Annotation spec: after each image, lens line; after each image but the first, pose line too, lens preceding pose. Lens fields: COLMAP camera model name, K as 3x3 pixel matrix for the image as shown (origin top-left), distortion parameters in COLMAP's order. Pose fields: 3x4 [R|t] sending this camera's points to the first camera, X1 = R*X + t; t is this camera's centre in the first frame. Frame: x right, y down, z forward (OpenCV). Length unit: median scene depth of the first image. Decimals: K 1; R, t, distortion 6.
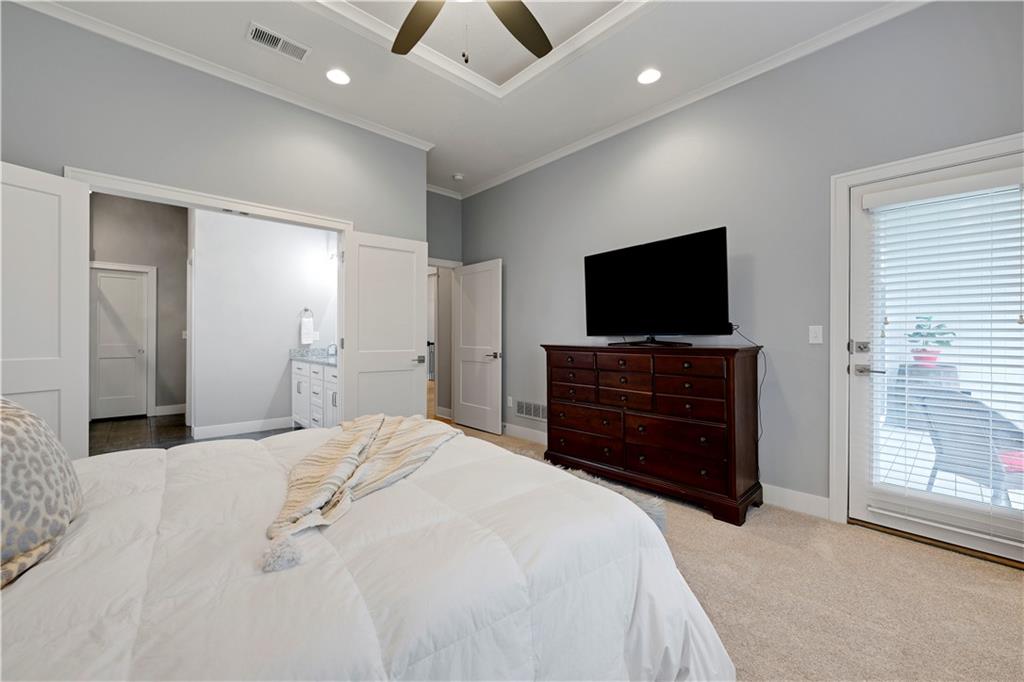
lens RADIAL K [[407.7, 0, 511.6], [0, 407.7, 336.1], [0, 0, 1]] dist [-0.003159, -0.000035]
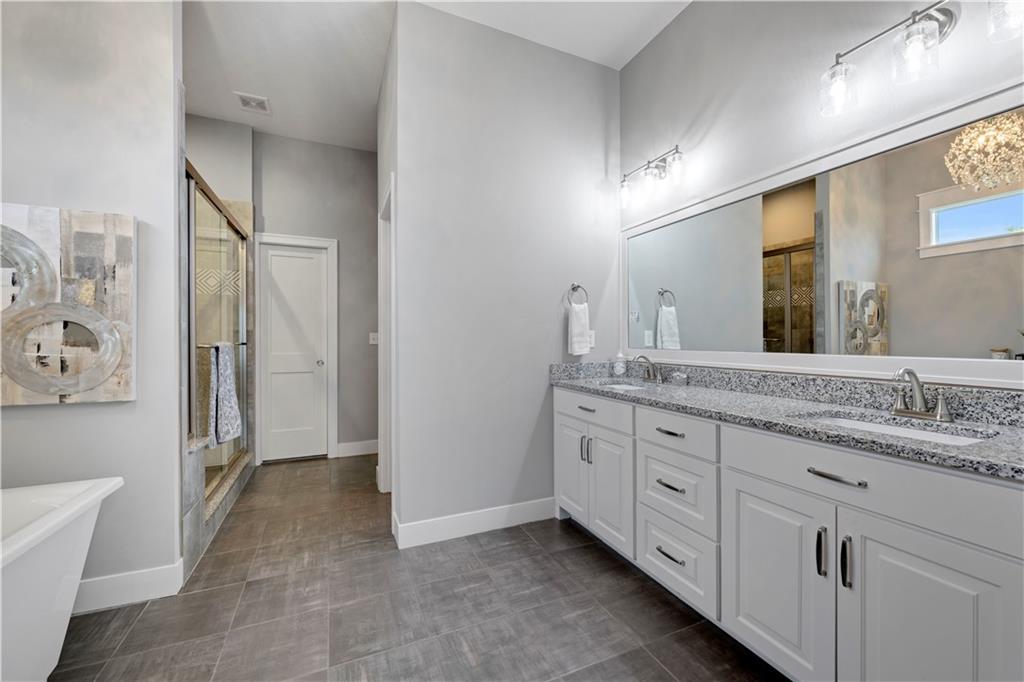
lens RADIAL K [[407.7, 0, 517.3], [0, 407.7, 338.9], [0, 0, 1]] dist [-0.003159, -0.000035]
pose [[0.950715, -0.006651, -0.309995, -0.405276], [0.005141, 0.999971, -0.005688, 0.002196], [0.310024, 0.003814, 0.950721, 0.478196]]
